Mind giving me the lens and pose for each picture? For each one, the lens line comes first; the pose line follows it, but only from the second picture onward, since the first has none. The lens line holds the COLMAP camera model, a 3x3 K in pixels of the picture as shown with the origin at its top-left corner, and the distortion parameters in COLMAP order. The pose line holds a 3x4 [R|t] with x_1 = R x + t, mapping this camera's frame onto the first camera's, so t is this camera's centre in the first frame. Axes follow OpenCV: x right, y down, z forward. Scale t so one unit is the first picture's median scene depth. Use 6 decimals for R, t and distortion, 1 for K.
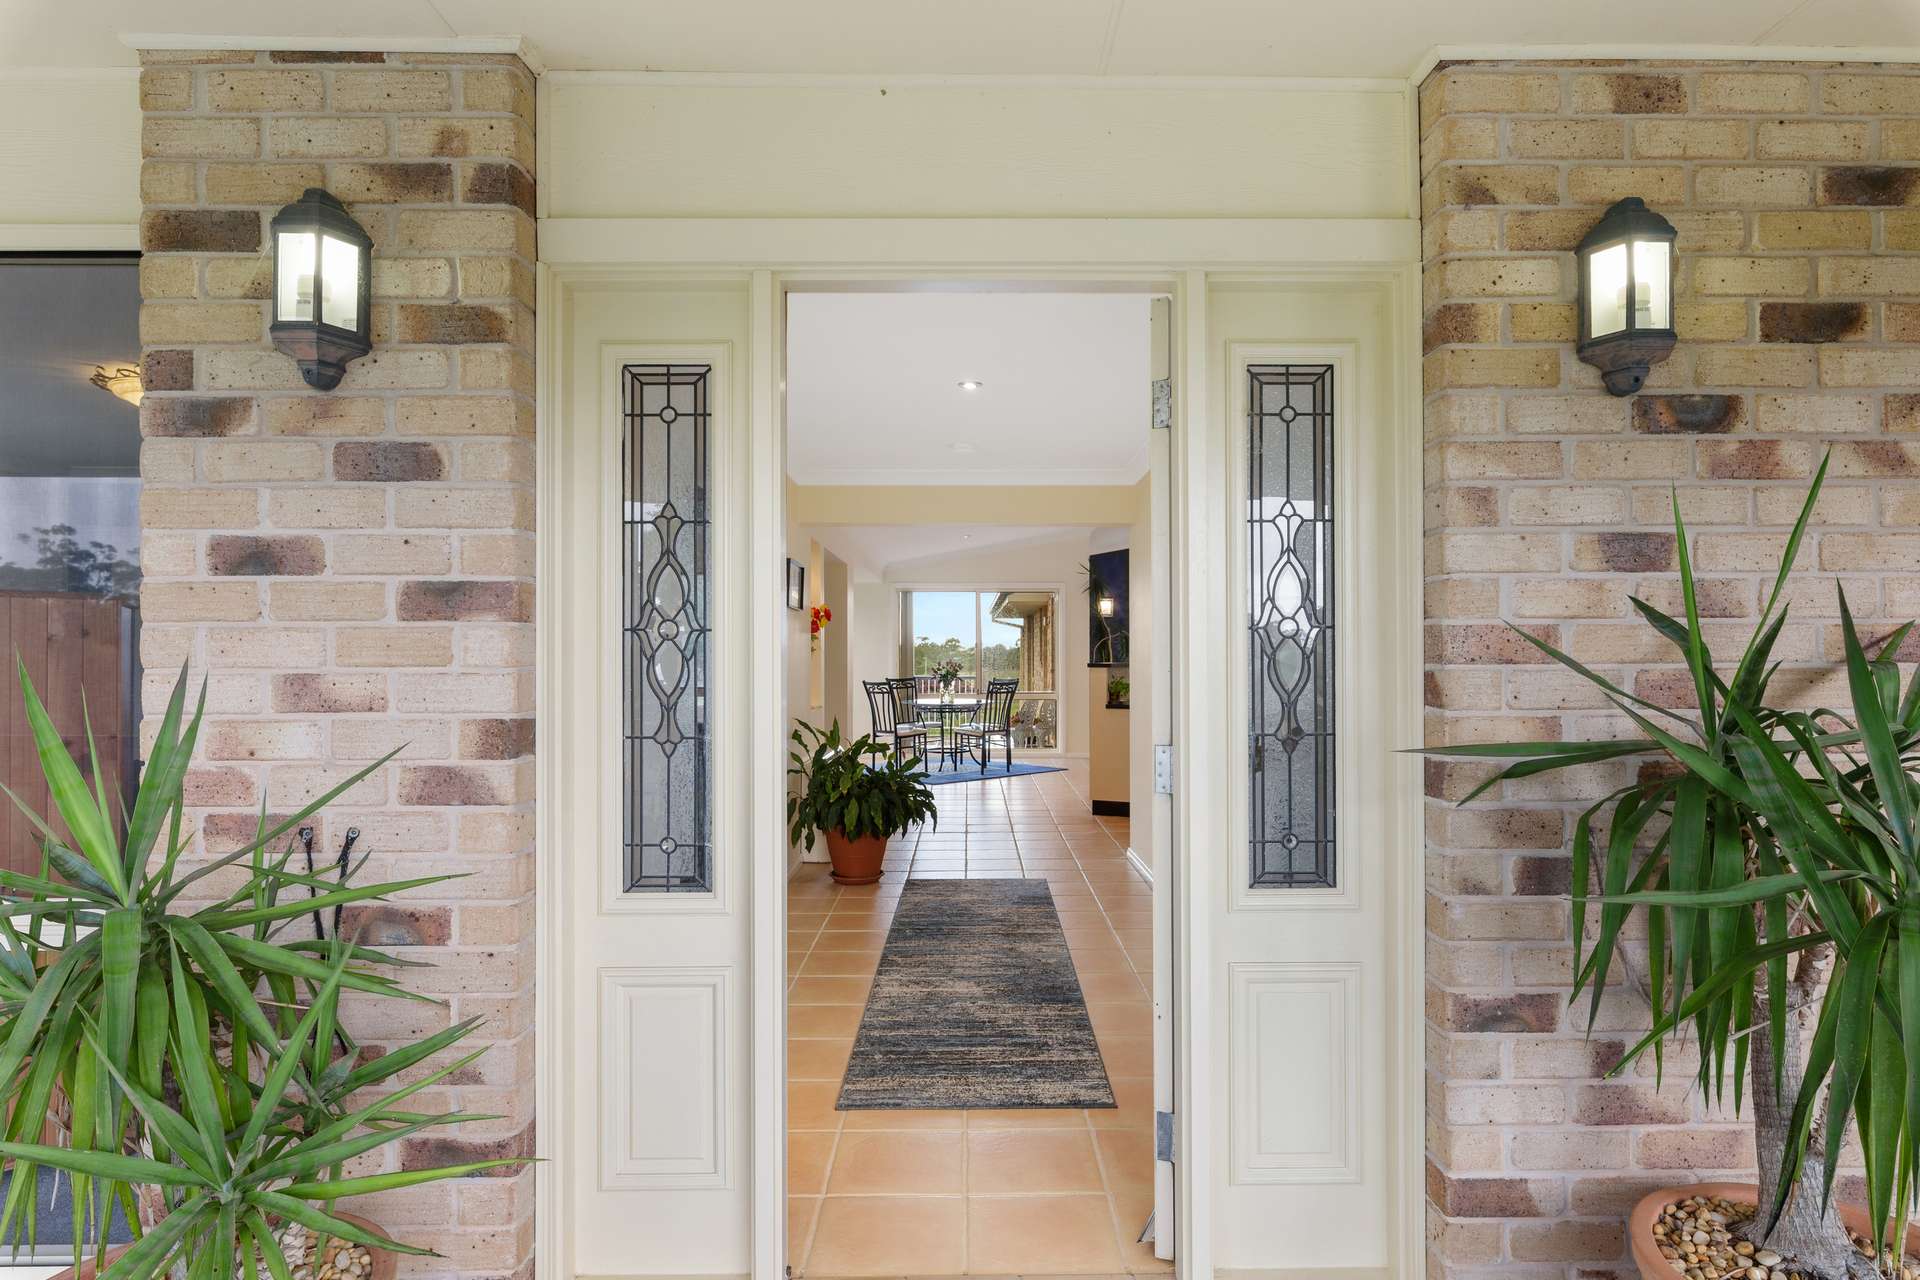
lens RADIAL K [[1034.9, 0, 961.2], [0, 1034.9, 645.0], [0, 0, 1]] dist [0.000119, -0.001300]
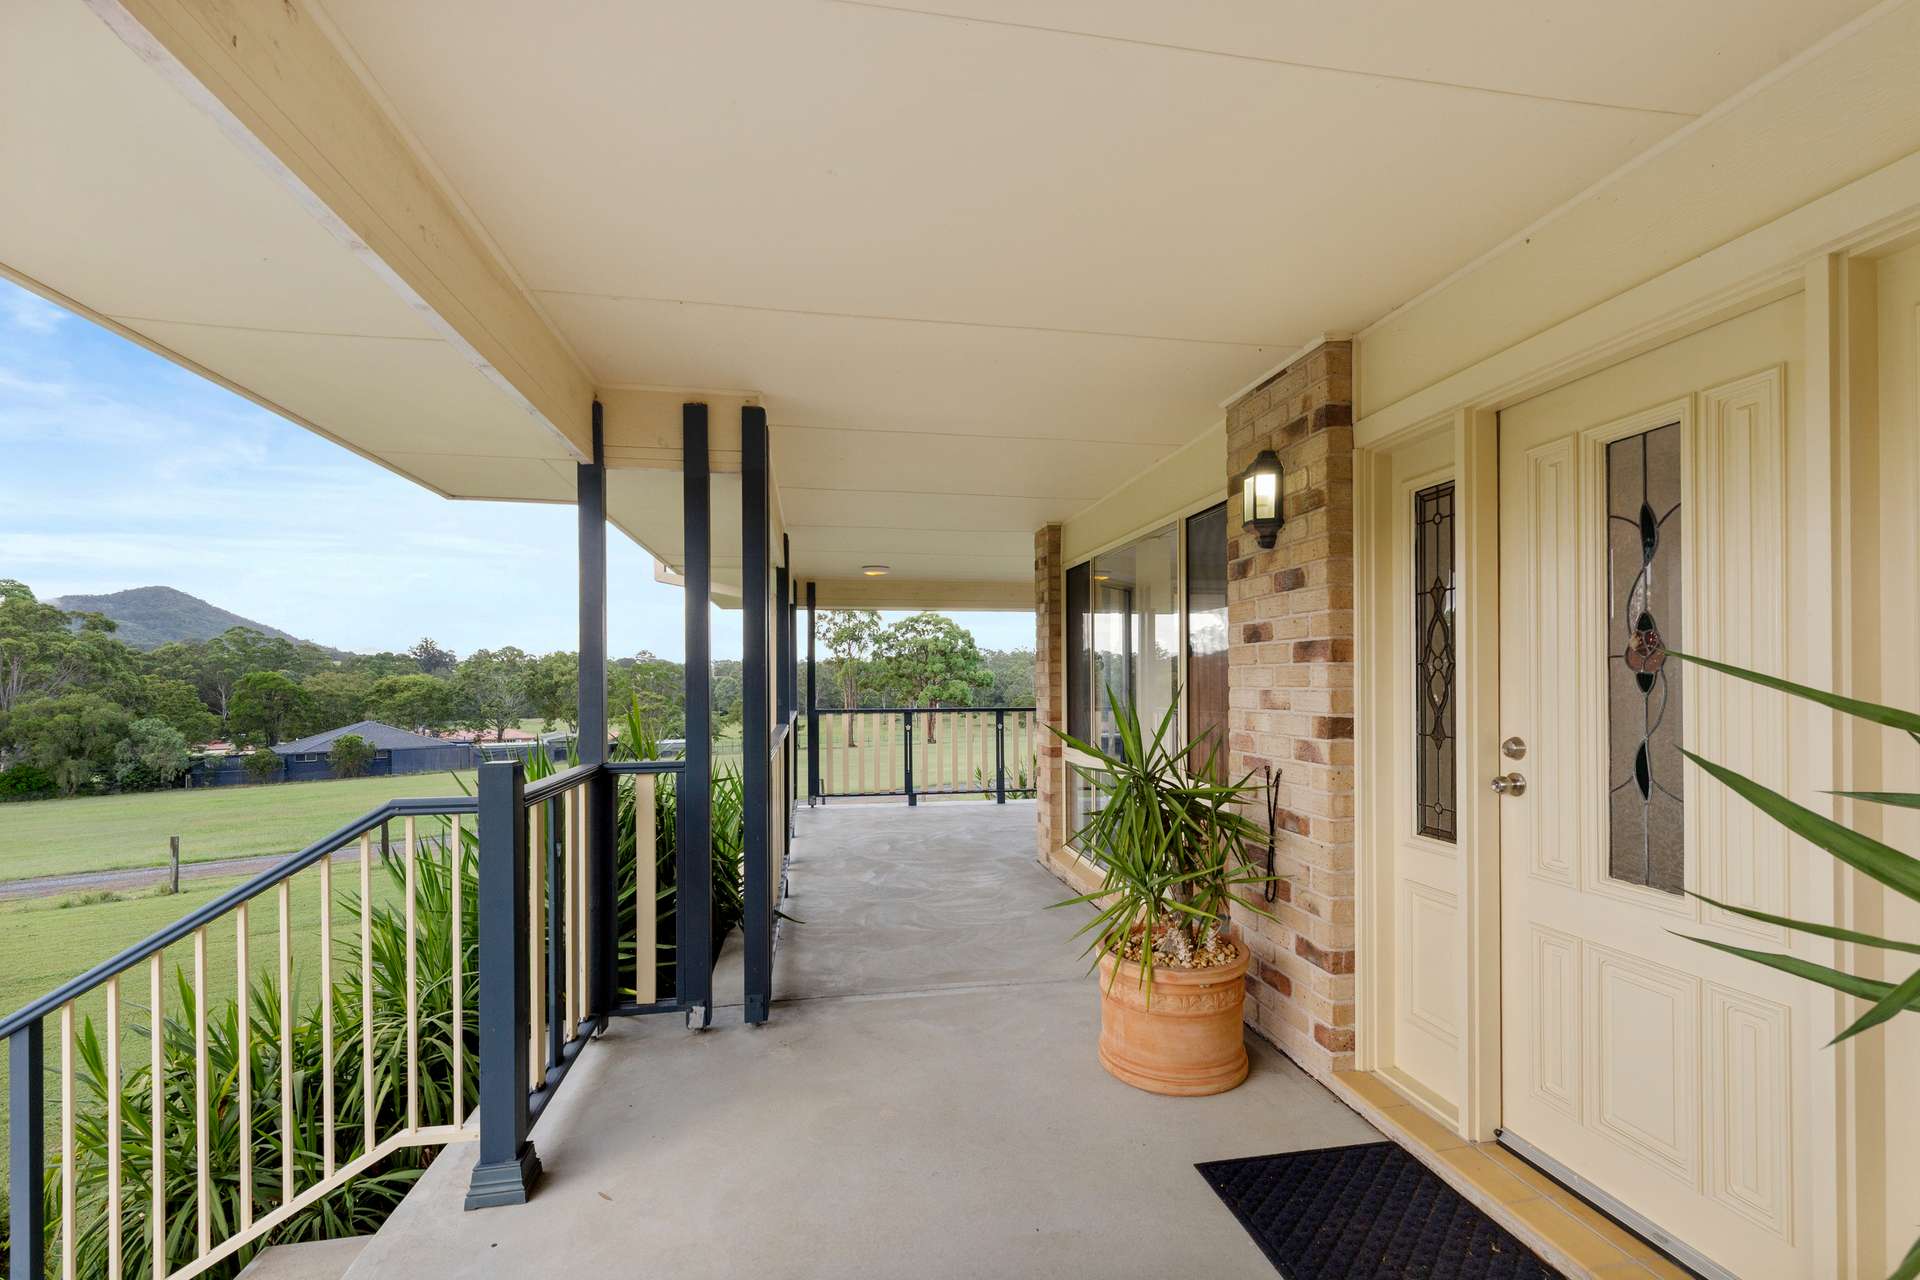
lens RADIAL K [[829.8, 0, 963.8], [0, 829.8, 682.4], [0, 0, 1]] dist [-0.001972, -0.000121]
pose [[0.171926, 0.000907, -0.985110, 0.860069], [0.011008, 0.999935, 0.002842, 0.001387], [0.985048, -0.011333, 0.171905, 0.137250]]
